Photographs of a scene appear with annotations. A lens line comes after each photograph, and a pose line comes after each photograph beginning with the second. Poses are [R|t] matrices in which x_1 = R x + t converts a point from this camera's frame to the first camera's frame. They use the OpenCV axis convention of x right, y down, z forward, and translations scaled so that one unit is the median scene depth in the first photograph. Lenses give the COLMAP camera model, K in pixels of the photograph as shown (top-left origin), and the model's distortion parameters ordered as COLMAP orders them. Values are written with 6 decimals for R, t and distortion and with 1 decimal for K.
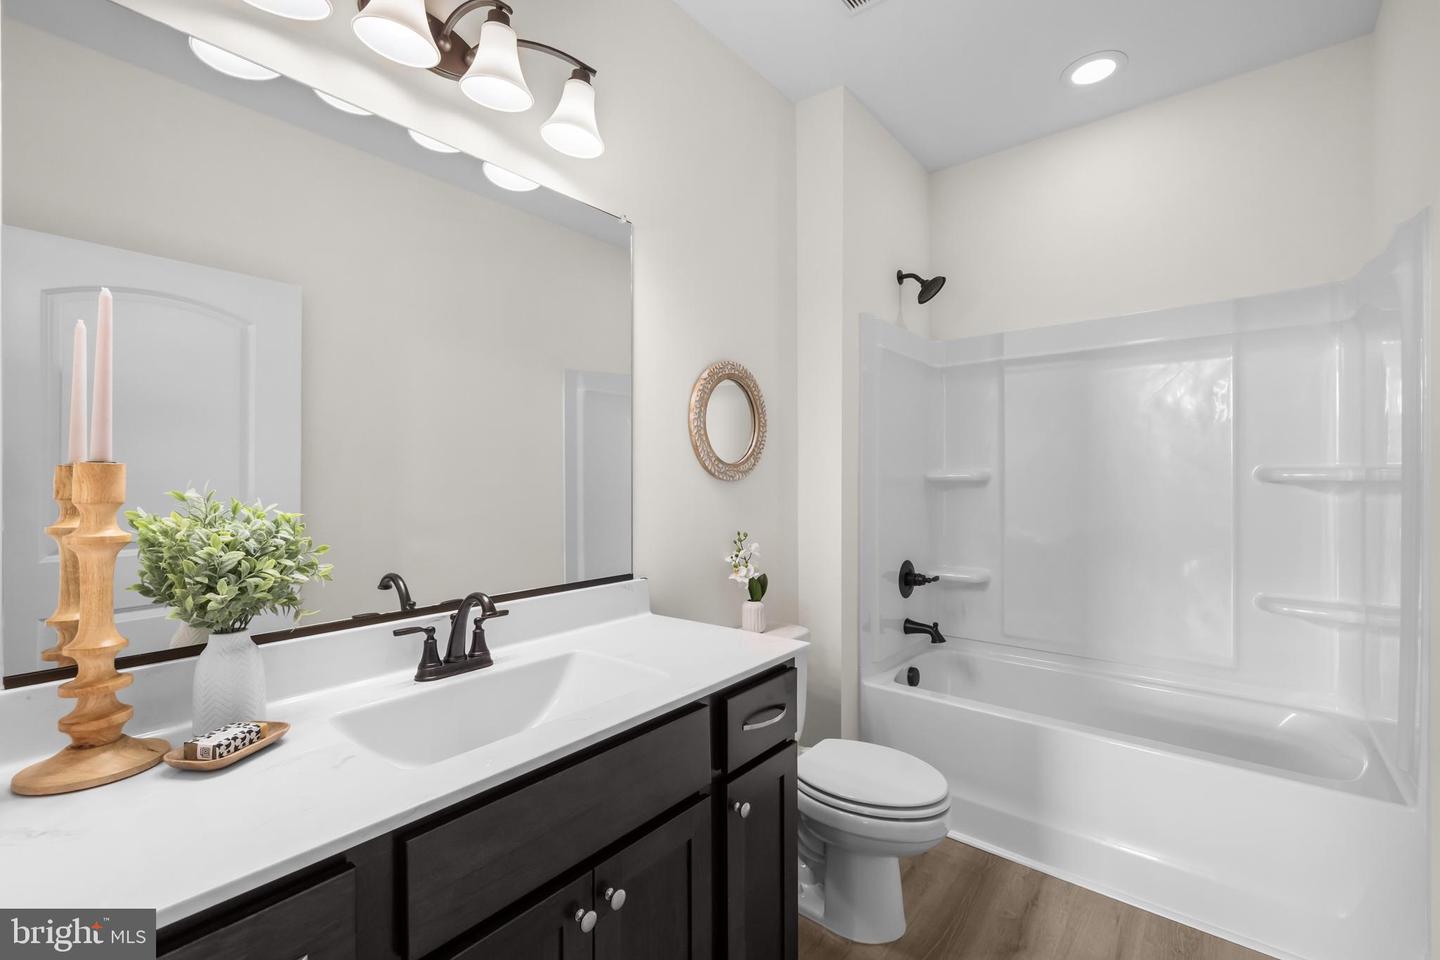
lens RADIAL K [[616.9, 0, 723.3], [0, 616.9, 478.4], [0, 0, 1]] dist [0.000768, 0.000576]
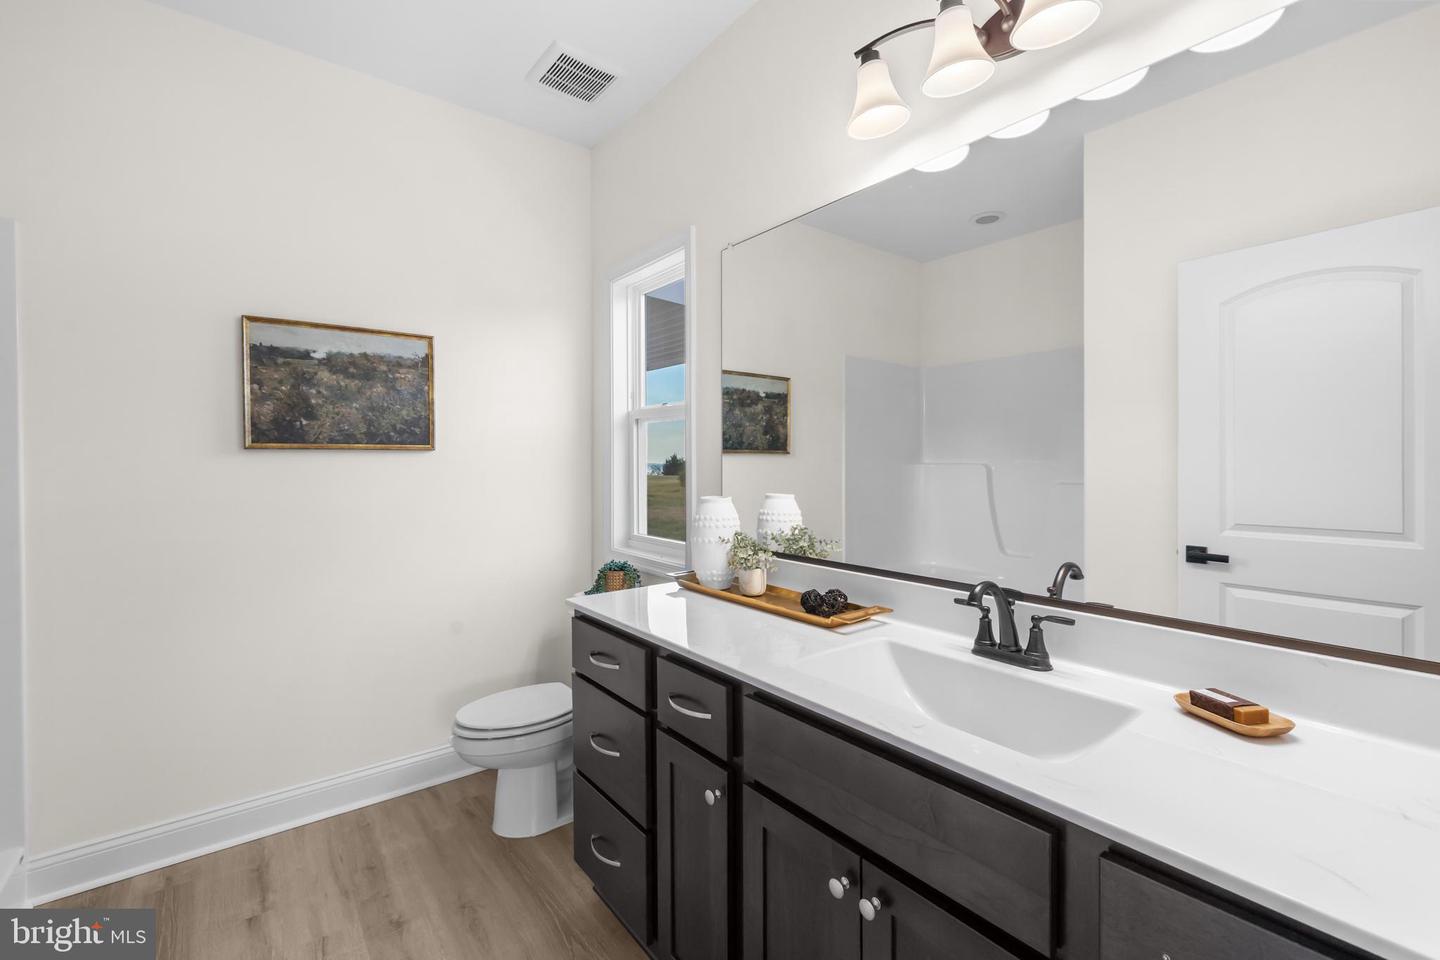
lens RADIAL K [[616.9, 0, 722.2], [0, 616.9, 468.9], [0, 0, 1]] dist [0.000768, 0.000576]
pose [[-0.223497, 0.008338, -0.974669, 0.621913], [0.000788, 0.999965, 0.008373, -0.001736], [0.974704, 0.001103, -0.223496, 0.774272]]
